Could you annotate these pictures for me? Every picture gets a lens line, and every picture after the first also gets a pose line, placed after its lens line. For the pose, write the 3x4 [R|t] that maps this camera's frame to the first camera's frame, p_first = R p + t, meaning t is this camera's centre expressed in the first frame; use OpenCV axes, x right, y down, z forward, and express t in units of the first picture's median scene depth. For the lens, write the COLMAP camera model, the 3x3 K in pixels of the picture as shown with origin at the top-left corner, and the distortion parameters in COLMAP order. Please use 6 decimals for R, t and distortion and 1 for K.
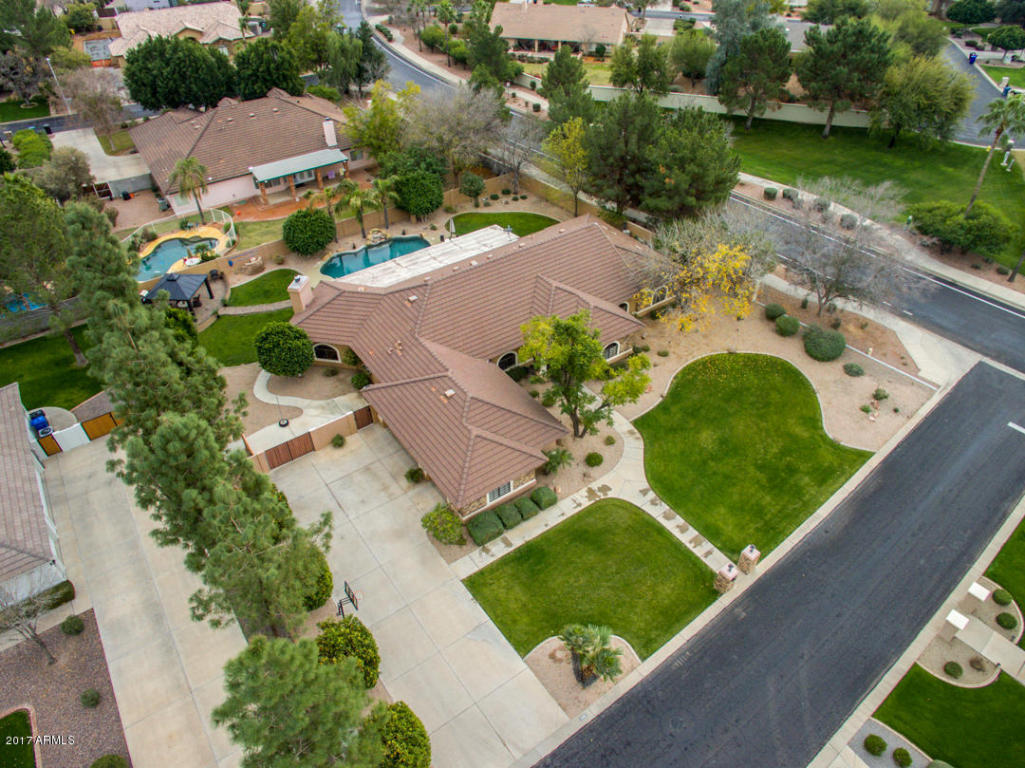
lens RADIAL K [[689.8, 0, 525.8], [0, 689.8, 386.7], [0, 0, 1]] dist [-0.121950, 0.089058]
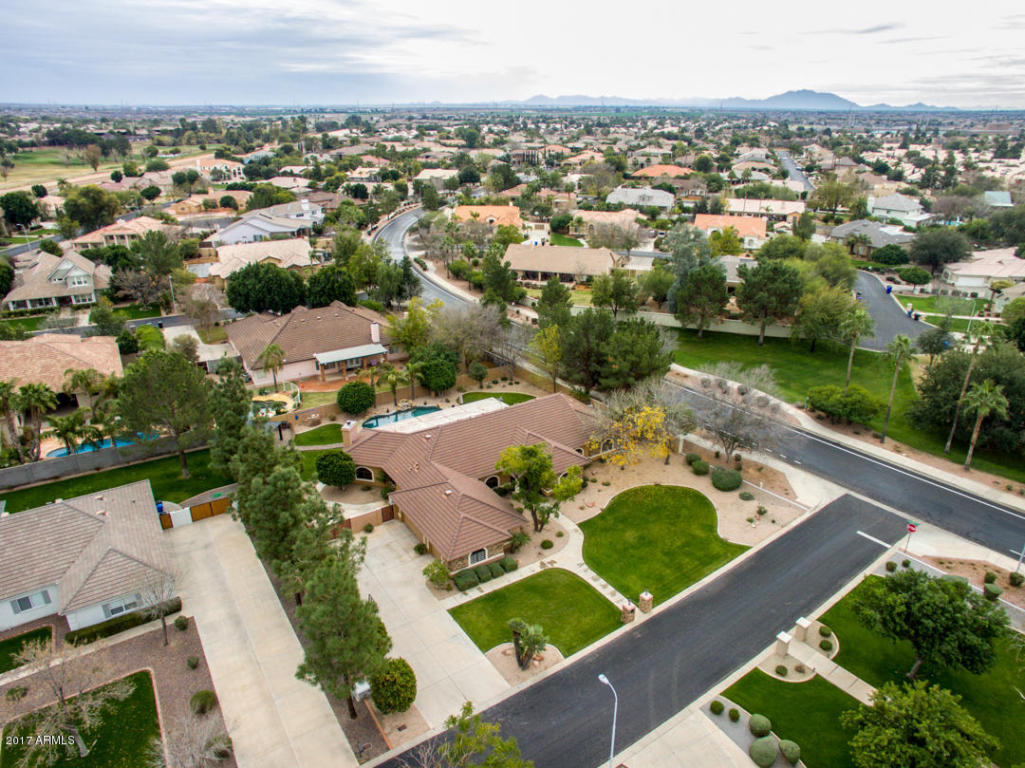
lens RADIAL K [[684.5, 0, 523.2], [0, 684.5, 387.8], [0, 0, 1]] dist [-0.096408, 0.090393]
pose [[0.999167, 0.023457, -0.033403, 0.079893], [-0.032476, 0.952605, -0.302473, 0.199991], [0.024725, 0.303305, 0.952573, -0.390113]]
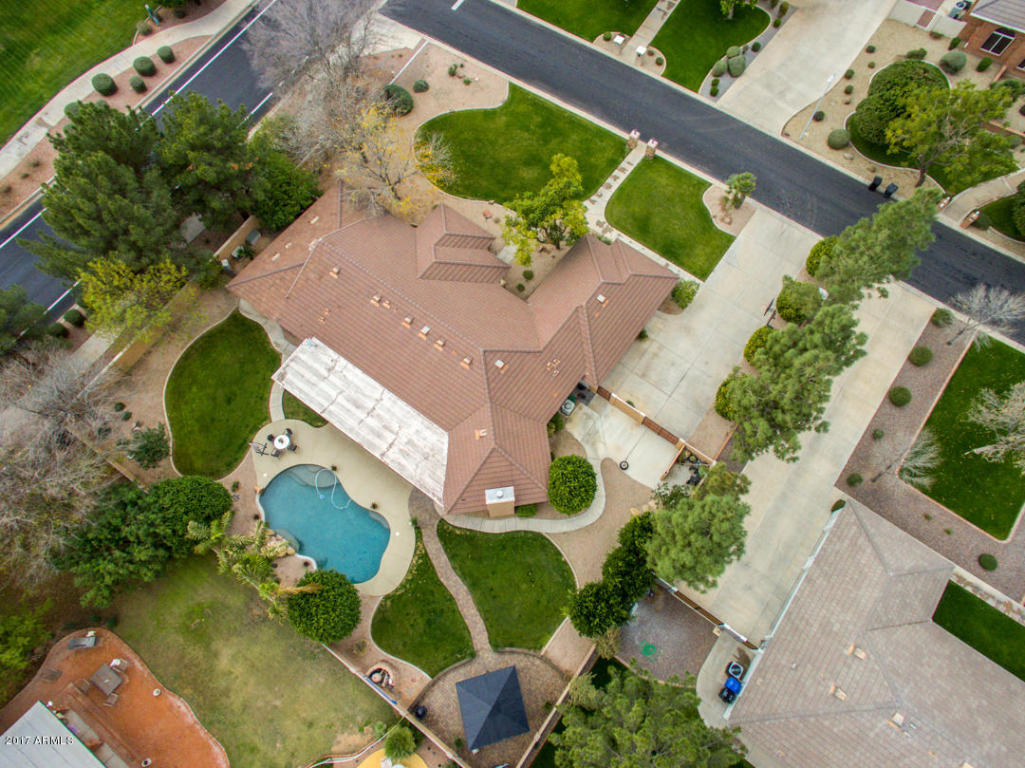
lens RADIAL K [[648.6, 0, 550.2], [0, 648.6, 384.4], [0, 0, 1]] dist [0.028448, 0.003408]
pose [[-0.320187, -0.881810, 0.346254, -0.541718], [0.583667, 0.104269, 0.805270, -0.850231], [-0.746199, 0.459935, 0.481298, 0.490691]]
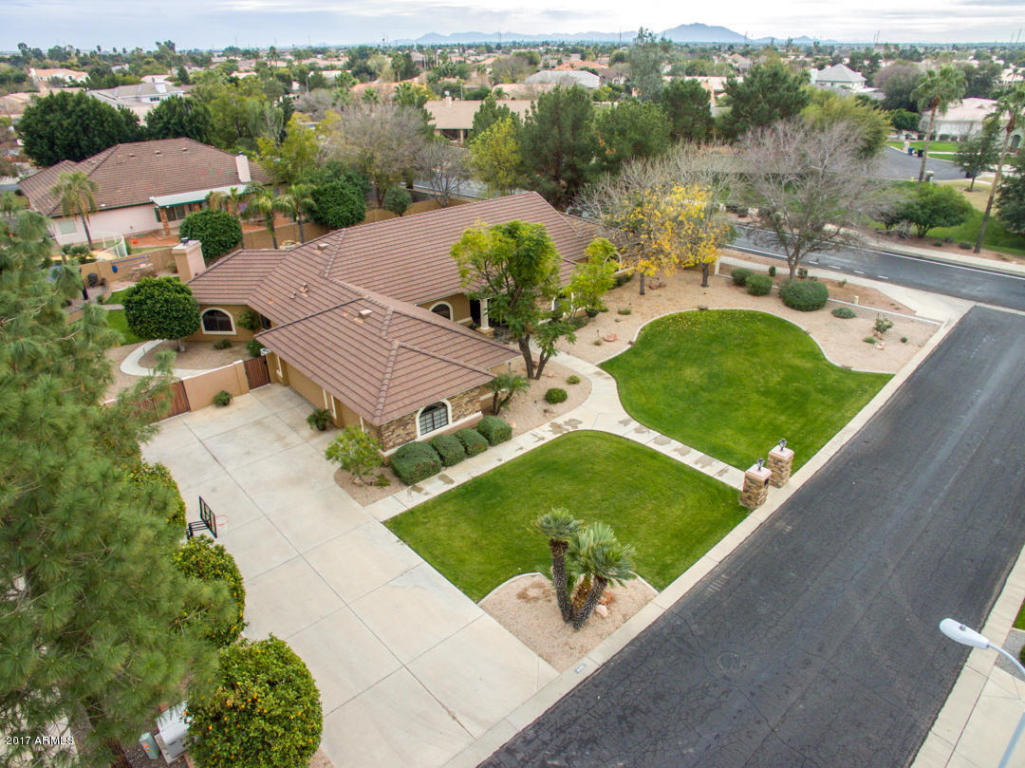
lens RADIAL K [[689.8, 0, 525.8], [0, 689.8, 386.7], [0, 0, 1]] dist [-0.121950, 0.089058]
pose [[0.994431, -0.051959, 0.091690, -0.004794], [0.071641, 0.971365, -0.226533, 0.240372], [-0.077294, 0.231840, 0.969678, 0.218530]]
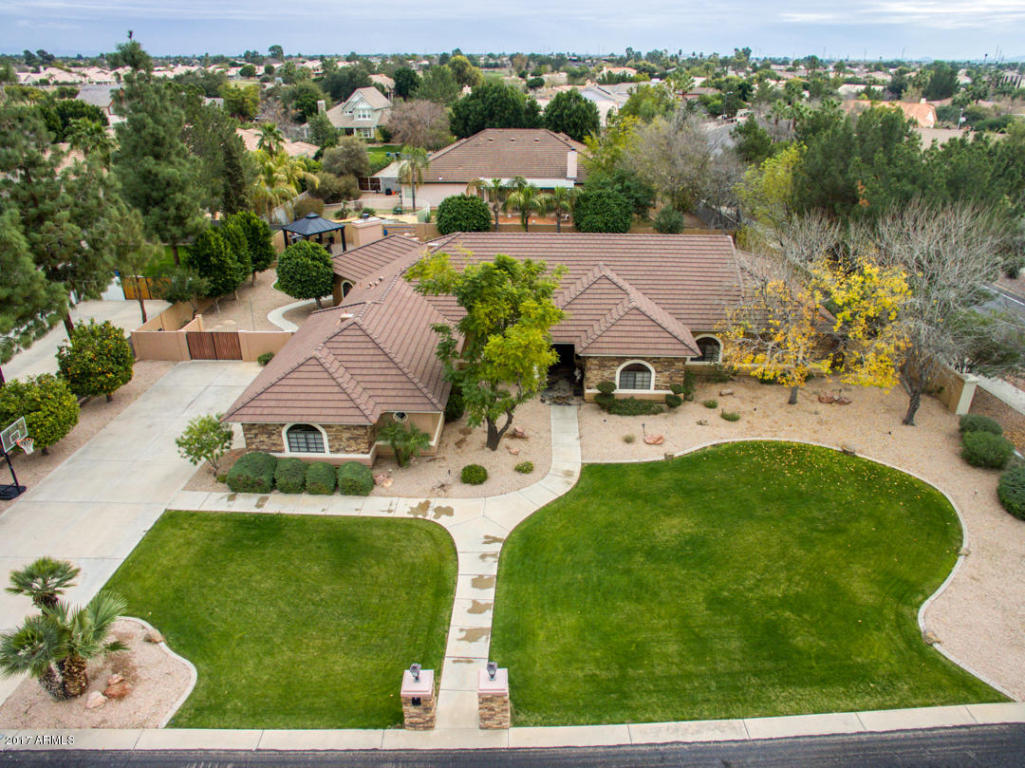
lens RADIAL K [[700.4, 0, 525.3], [0, 700.4, 383.4], [0, 0, 1]] dist [-0.122016, 0.088145]
pose [[0.795377, 0.268183, -0.543556, 0.409902], [-0.396886, 0.908232, -0.132649, 0.085414], [0.458101, 0.321236, 0.828825, 0.416323]]
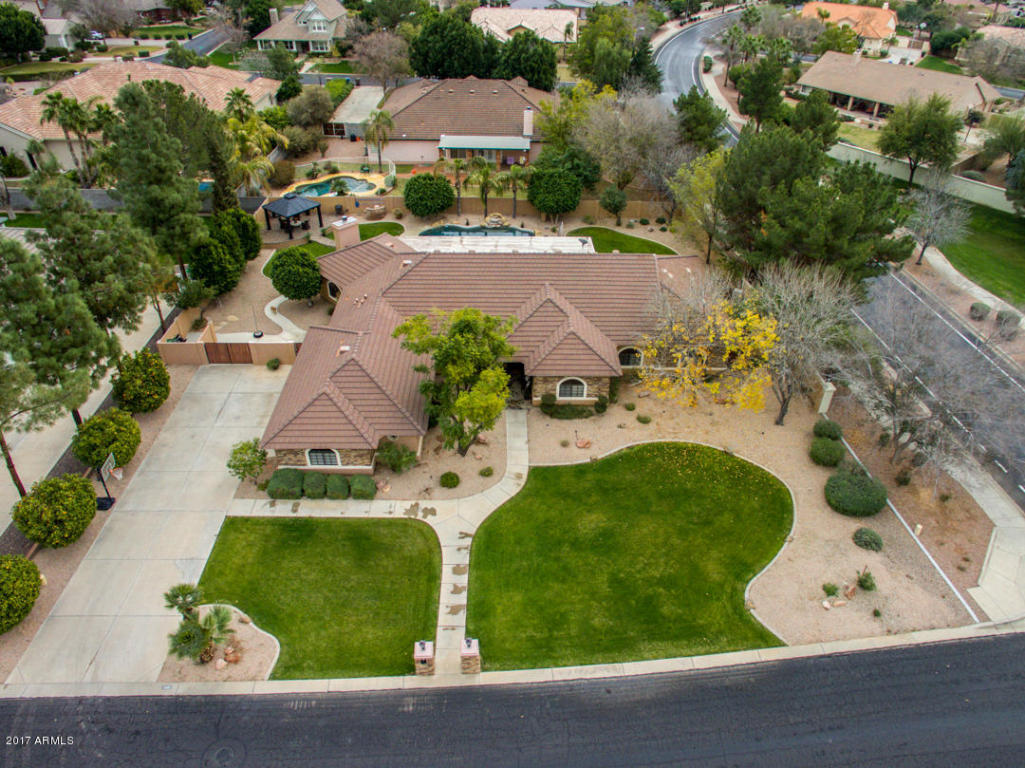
lens RADIAL K [[710.6, 0, 524.8], [0, 710.6, 384.6], [0, 0, 1]] dist [-0.126752, 0.095639]
pose [[0.824030, 0.350301, -0.445267, 0.469752], [-0.384874, 0.922866, 0.013774, -0.046600], [0.415747, 0.160021, 0.895292, 0.205574]]
